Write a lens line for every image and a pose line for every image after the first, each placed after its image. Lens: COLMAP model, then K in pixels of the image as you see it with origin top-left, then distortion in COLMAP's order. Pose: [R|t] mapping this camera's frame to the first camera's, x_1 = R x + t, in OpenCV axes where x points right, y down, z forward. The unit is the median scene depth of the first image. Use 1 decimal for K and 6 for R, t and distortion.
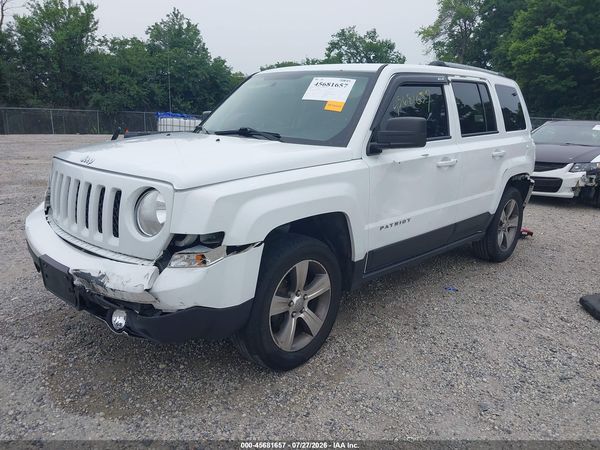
lens RADIAL K [[484.1, 0, 297.0], [0, 484.1, 227.4], [0, 0, 1]] dist [0.003919, 0.006529]
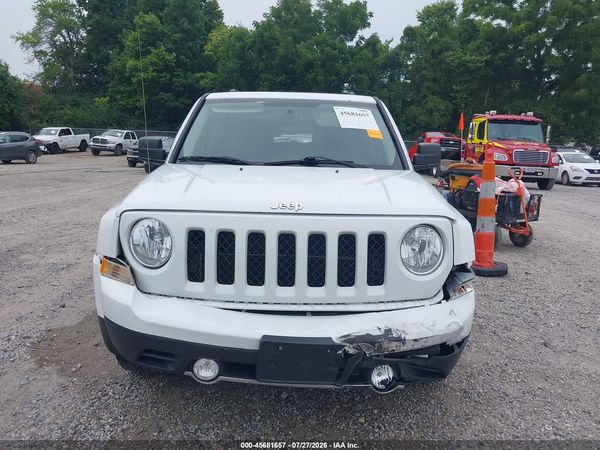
lens RADIAL K [[484.1, 0, 297.0], [0, 484.1, 227.4], [0, 0, 1]] dist [0.003919, 0.006529]
pose [[0.715927, -0.144507, 0.683057, -0.085292], [0.161797, 0.986052, 0.039025, -0.011625], [-0.679169, 0.082578, 0.729322, 0.034439]]
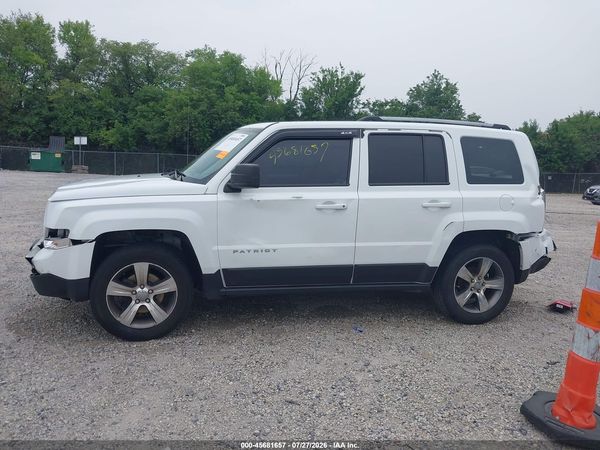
lens RADIAL K [[491.1, 0, 303.7], [0, 491.1, 221.1], [0, 0, 1]] dist [0.061544, -0.108694]
pose [[0.843190, 0.078472, -0.531857, 0.101925], [-0.144973, 0.985831, -0.084384, 0.000565], [0.517699, 0.148257, 0.842619, 0.002981]]
